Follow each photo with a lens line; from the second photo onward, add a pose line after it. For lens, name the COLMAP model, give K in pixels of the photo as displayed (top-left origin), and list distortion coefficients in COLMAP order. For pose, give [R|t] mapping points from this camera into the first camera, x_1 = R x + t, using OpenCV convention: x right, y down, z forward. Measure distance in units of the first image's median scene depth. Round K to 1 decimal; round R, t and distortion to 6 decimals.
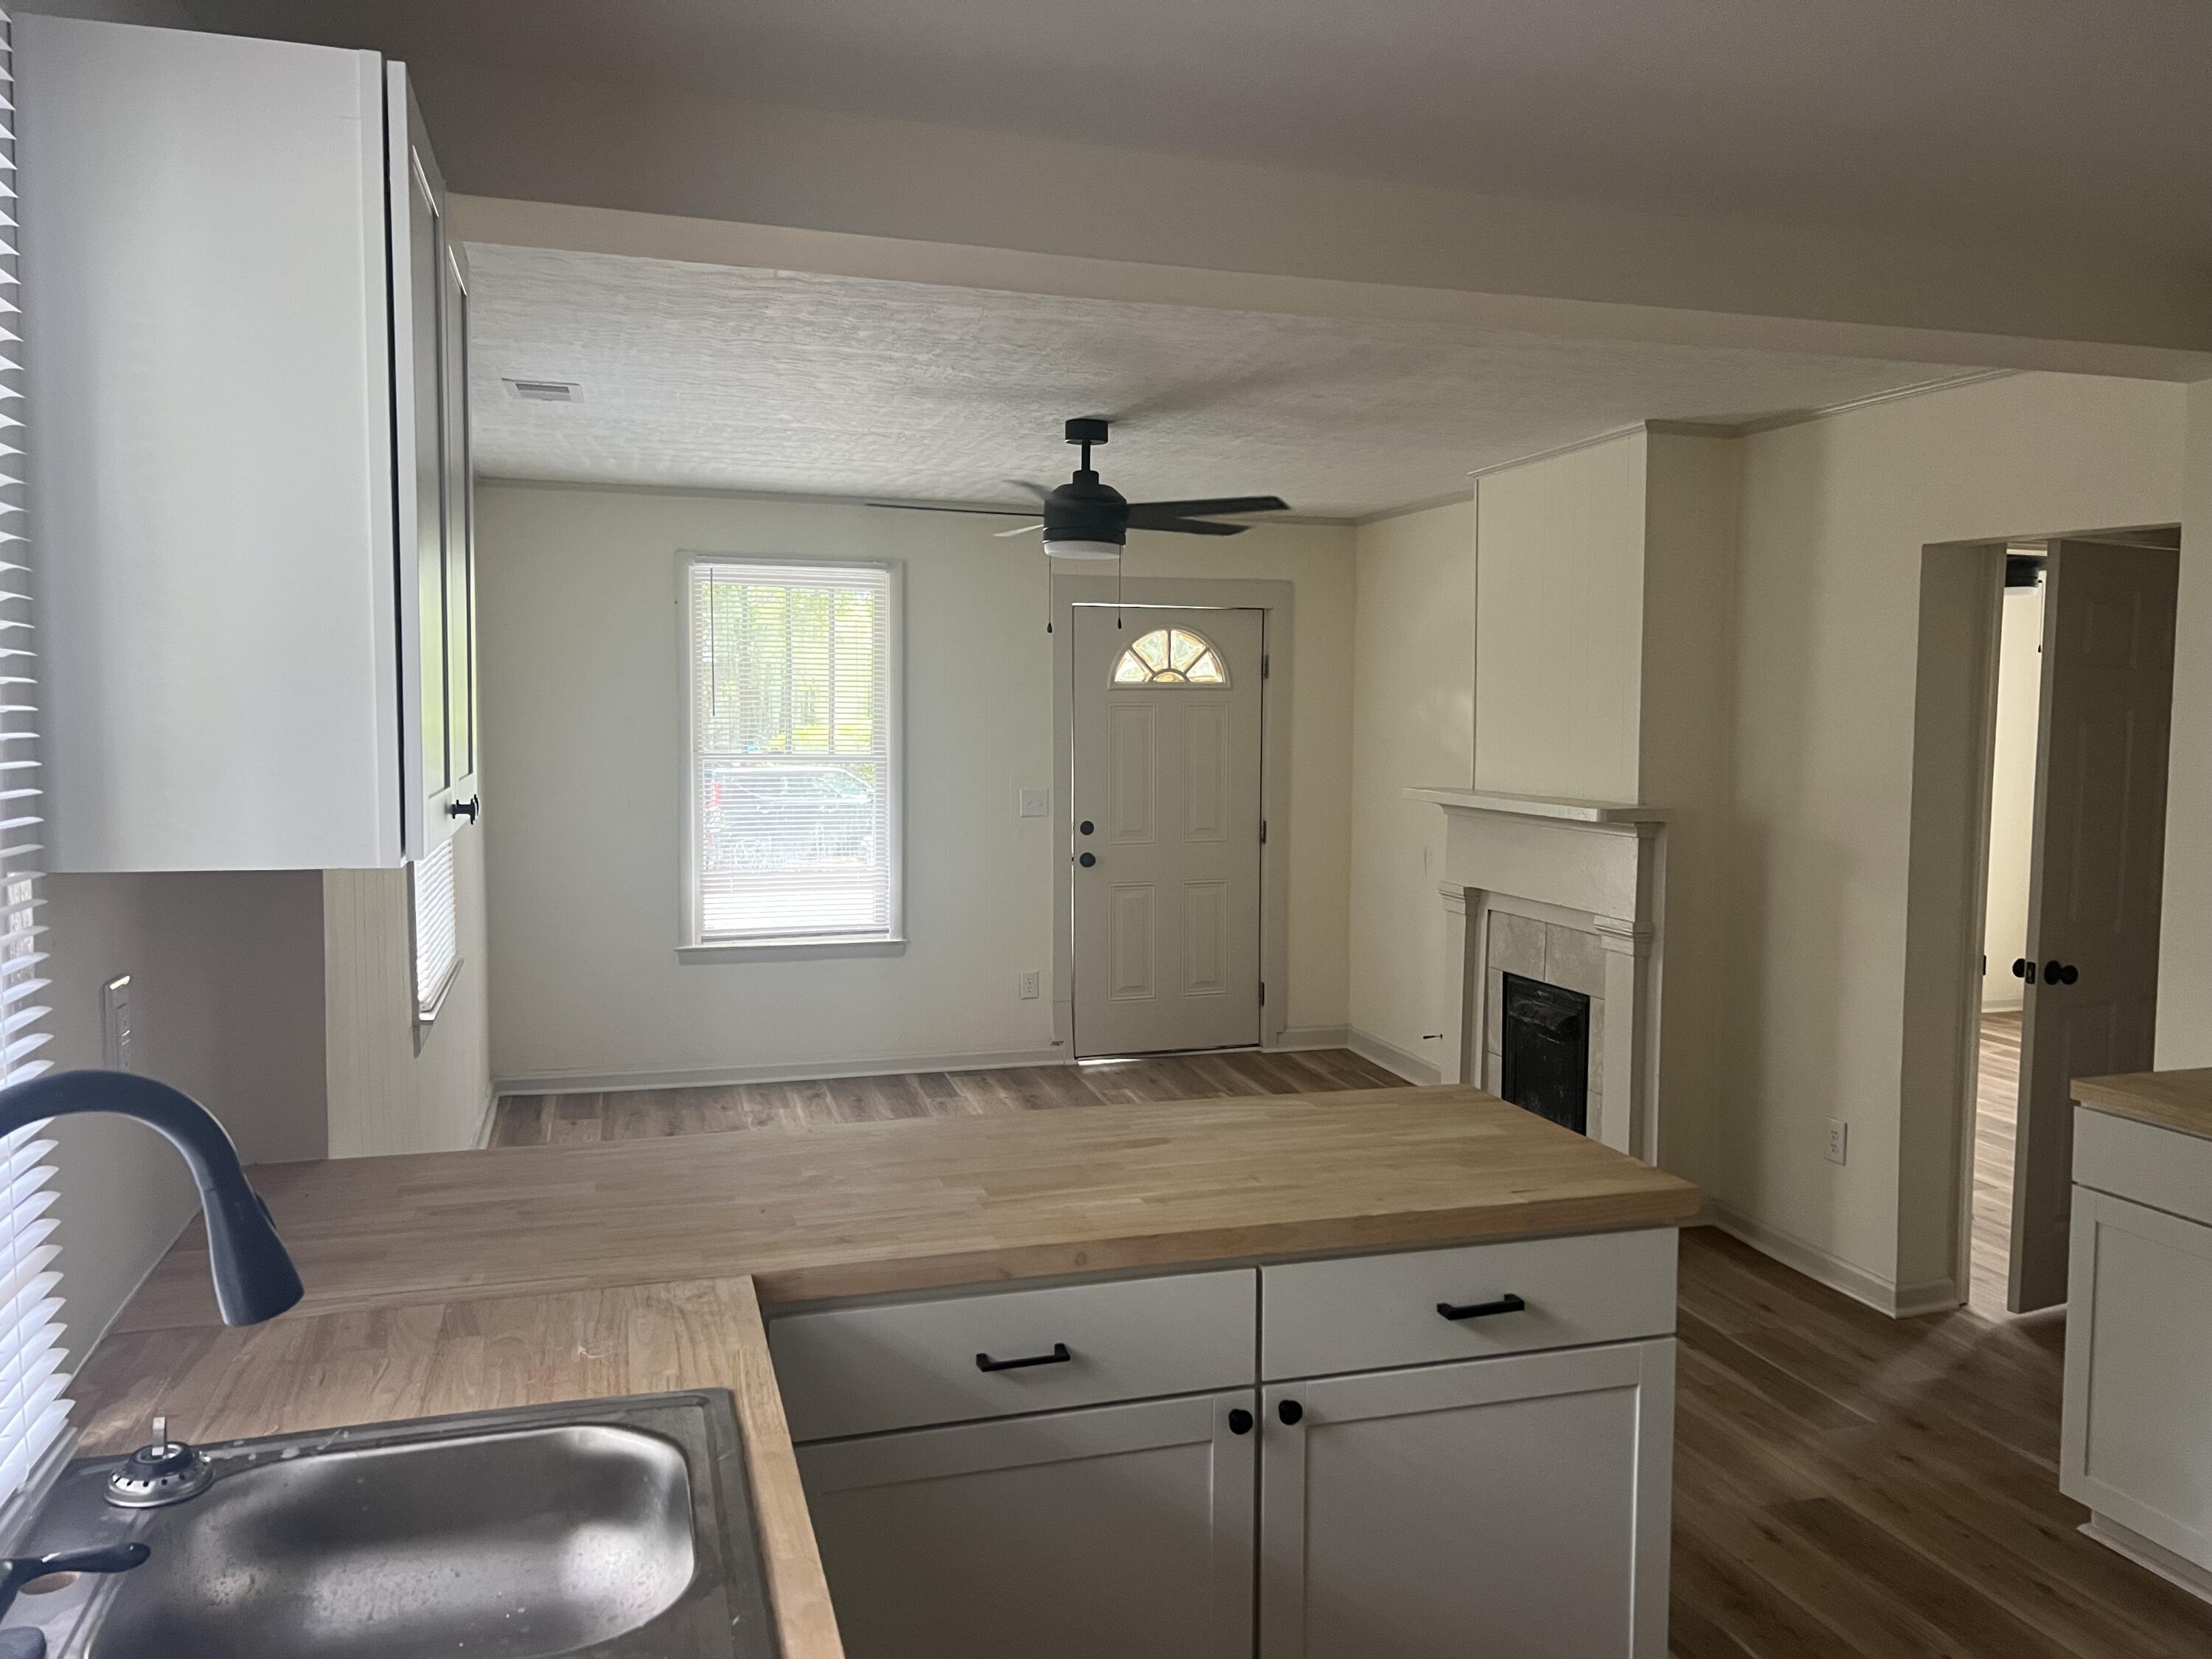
lens RADIAL K [[1681.0, 0, 1093.7], [0, 1681.0, 816.4], [0, 0, 1]] dist [0.061867, -0.060146]
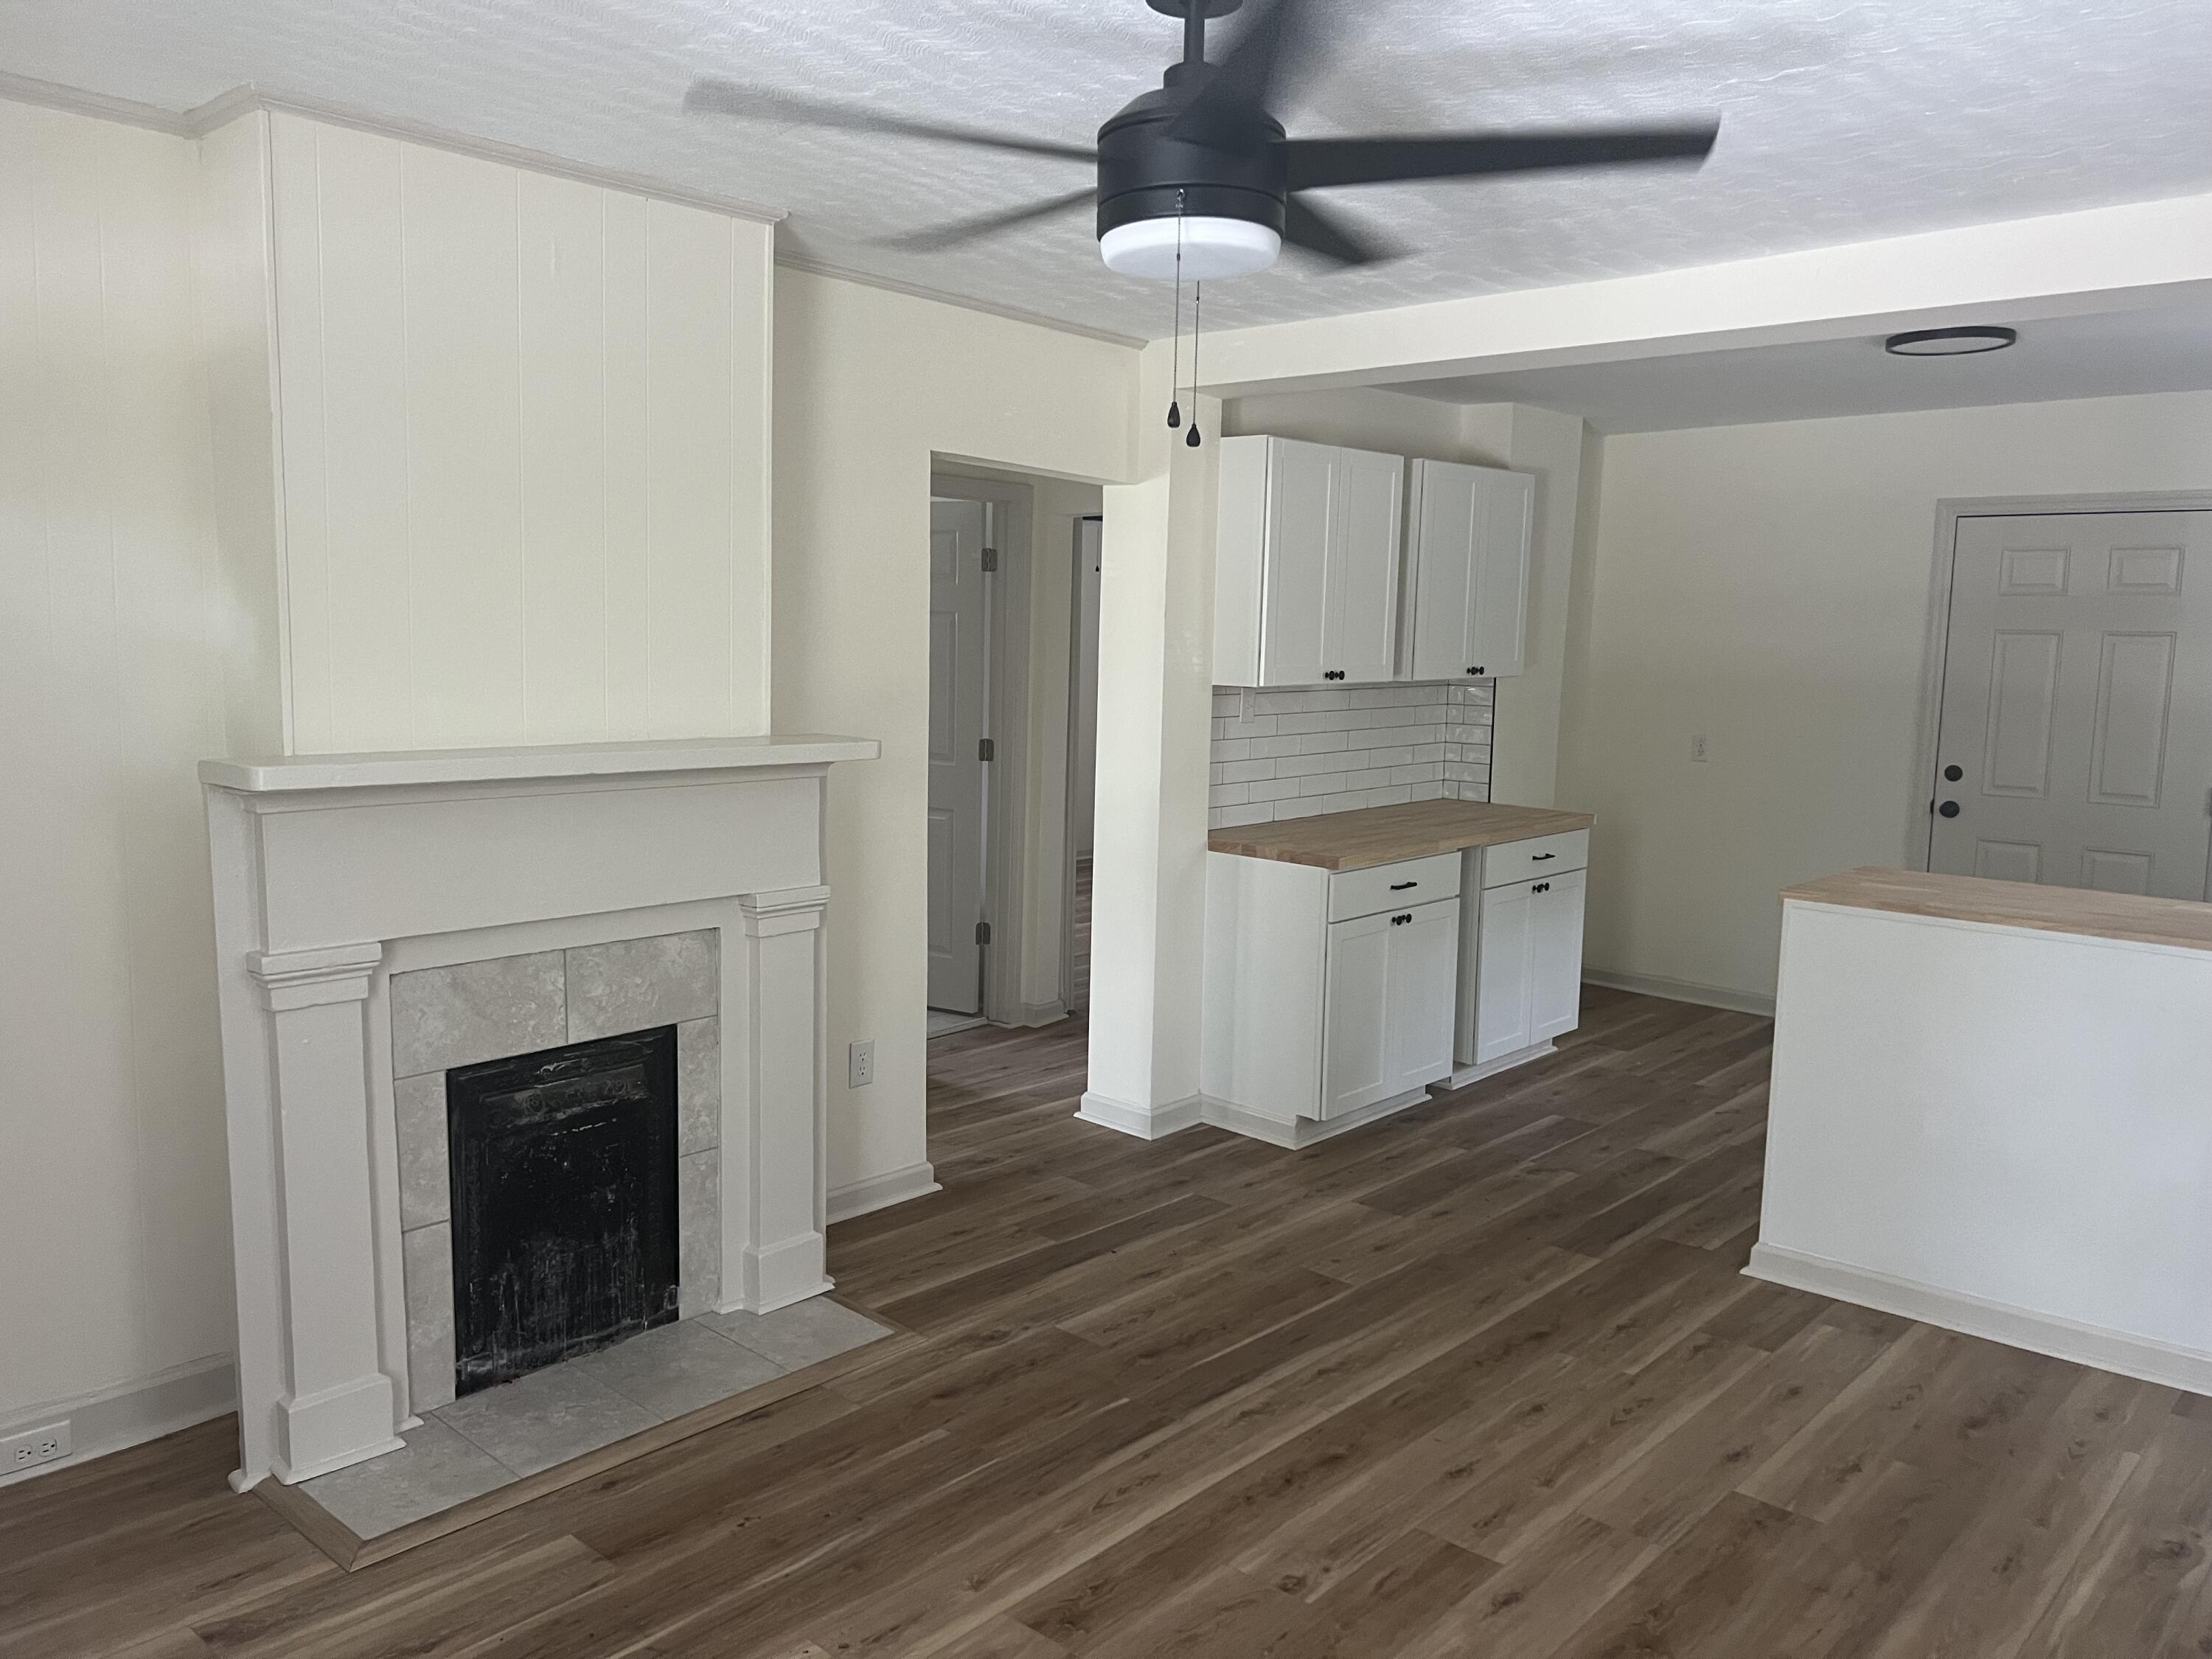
lens RADIAL K [[1681.0, 0, 1093.7], [0, 1681.0, 816.4], [0, 0, 1]] dist [0.061867, -0.060146]
pose [[-0.524120, -0.114724, 0.843882, -0.441256], [0.035341, 0.987102, 0.156144, -0.094603], [-0.850911, 0.111662, -0.513305, 1.449569]]
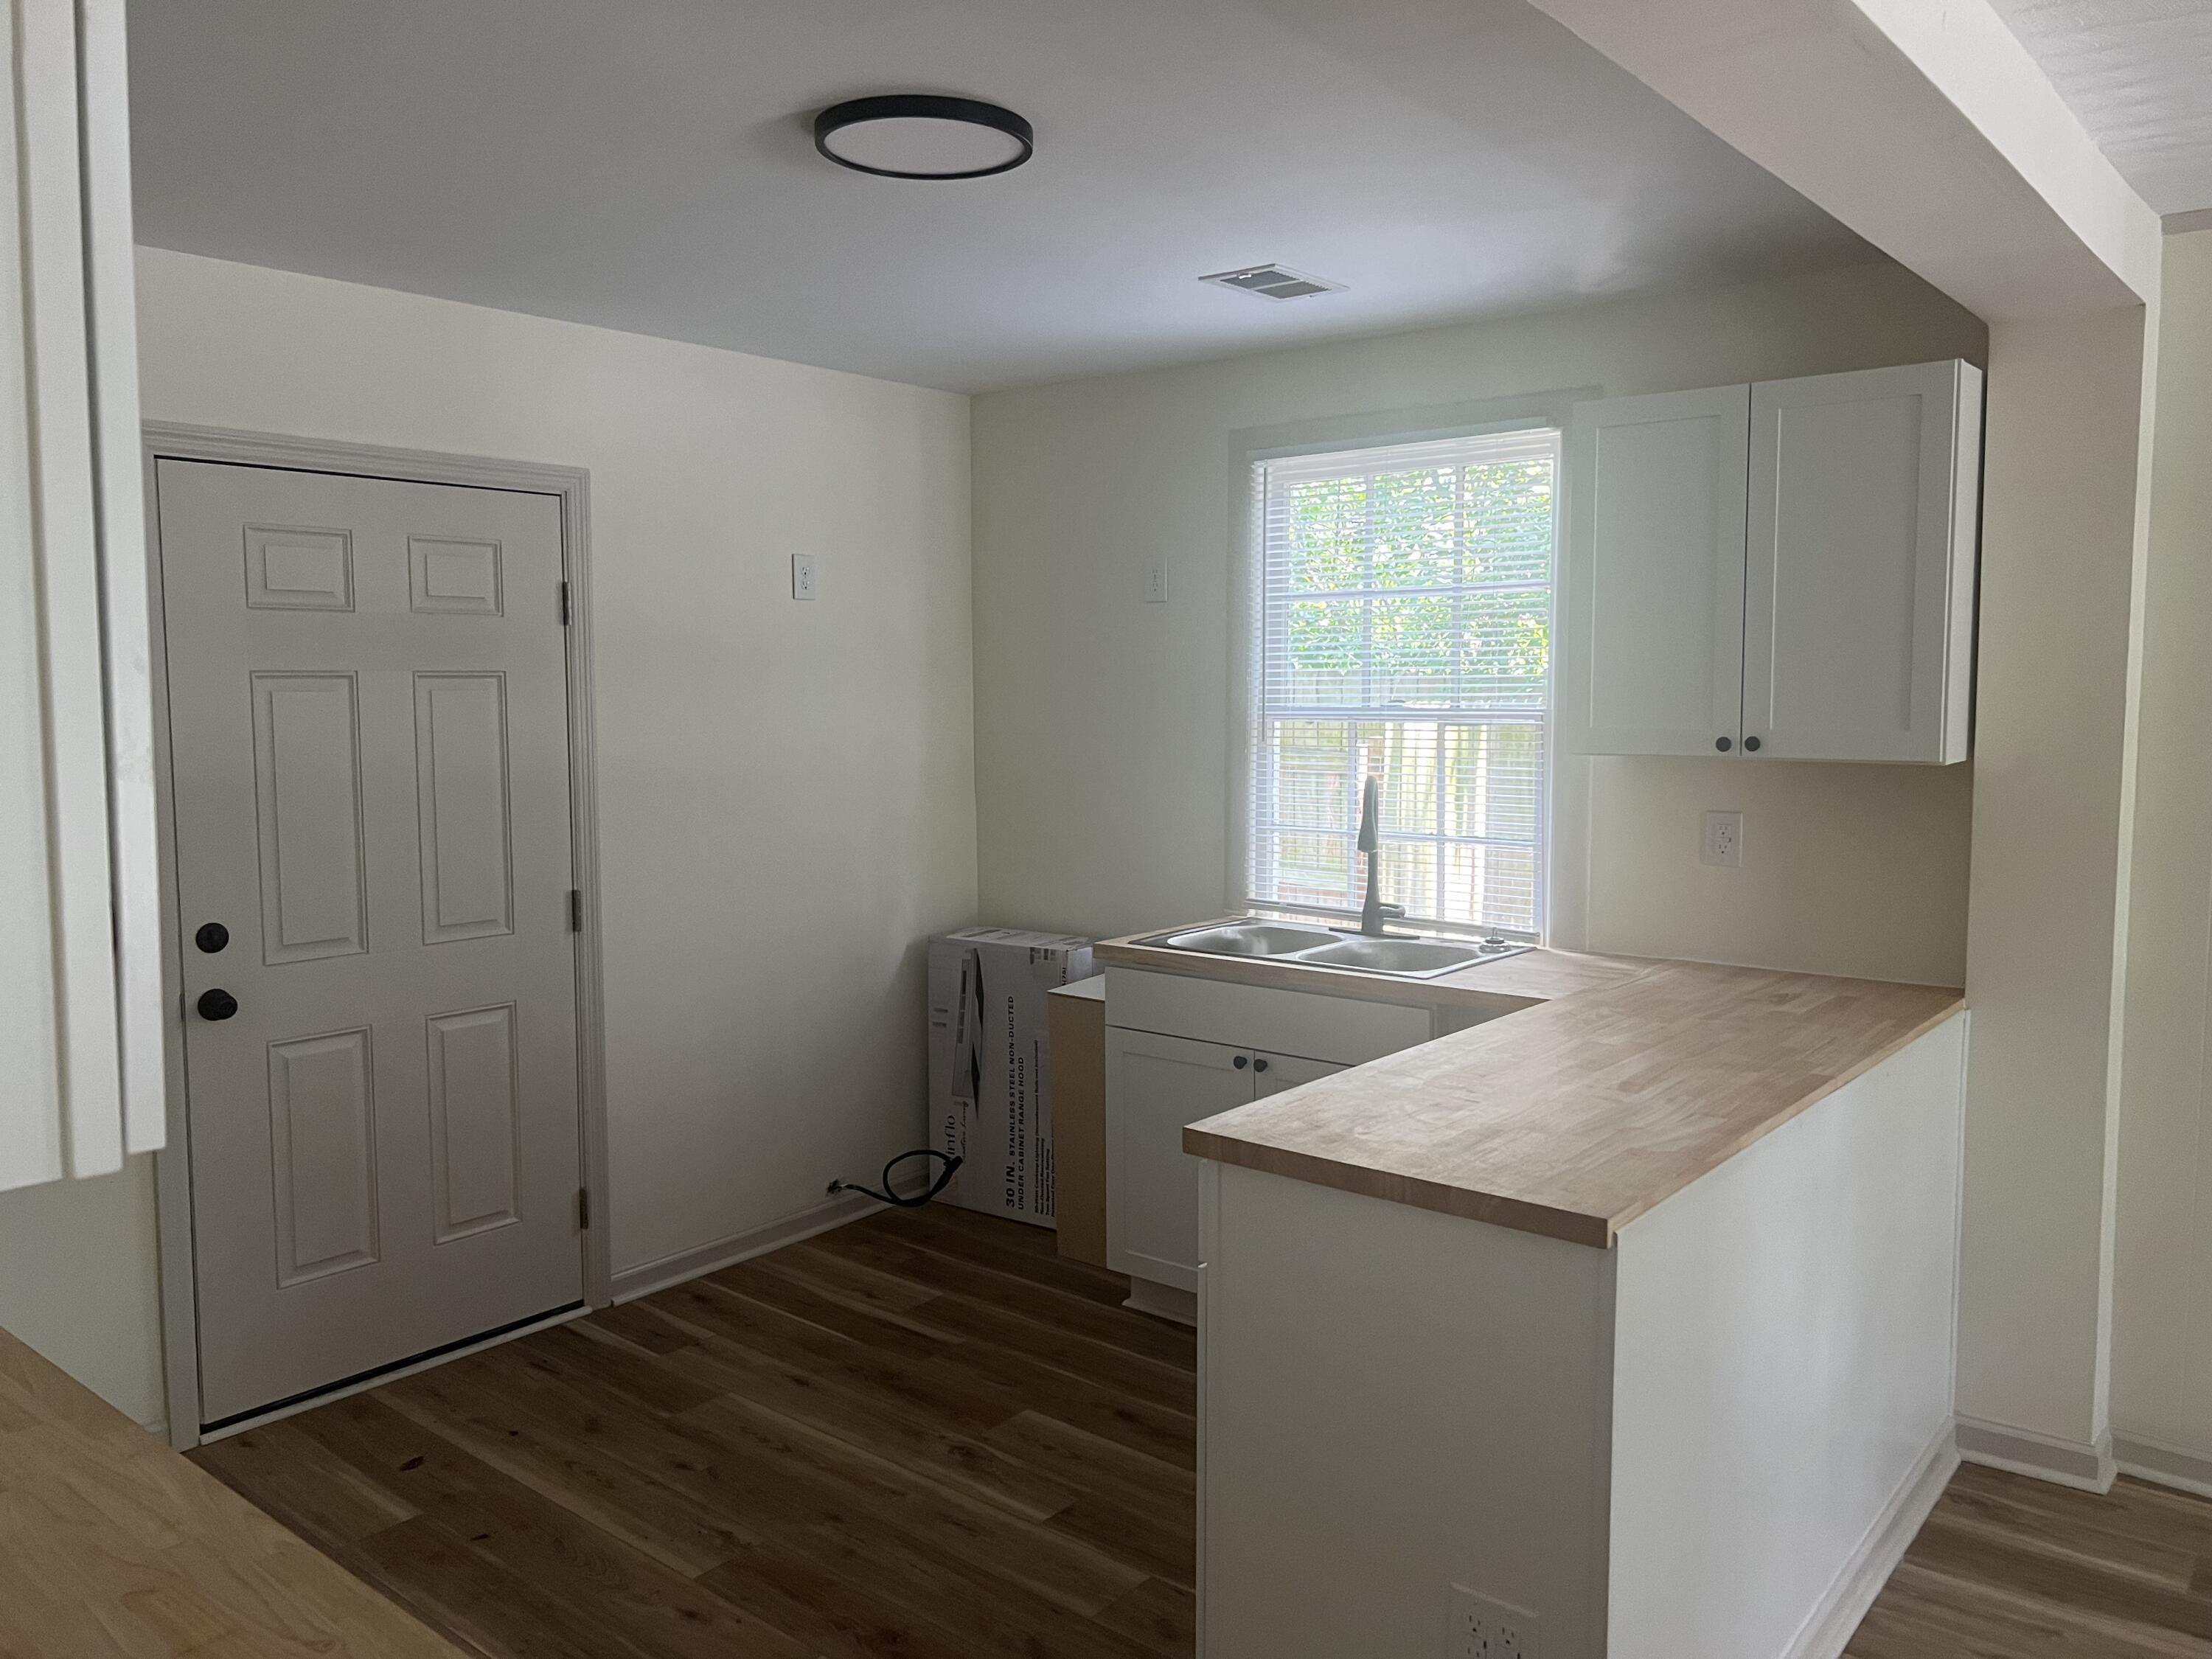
lens RADIAL K [[1624.2, 0, 1104.7], [0, 1624.2, 820.2], [0, 0, 1]] dist [0.055426, -0.052662]
pose [[-0.828588, 0.046154, -0.557953, 0.500883], [-0.035274, 0.990312, 0.134303, -0.045968], [0.558746, 0.130964, -0.818933, 0.902093]]
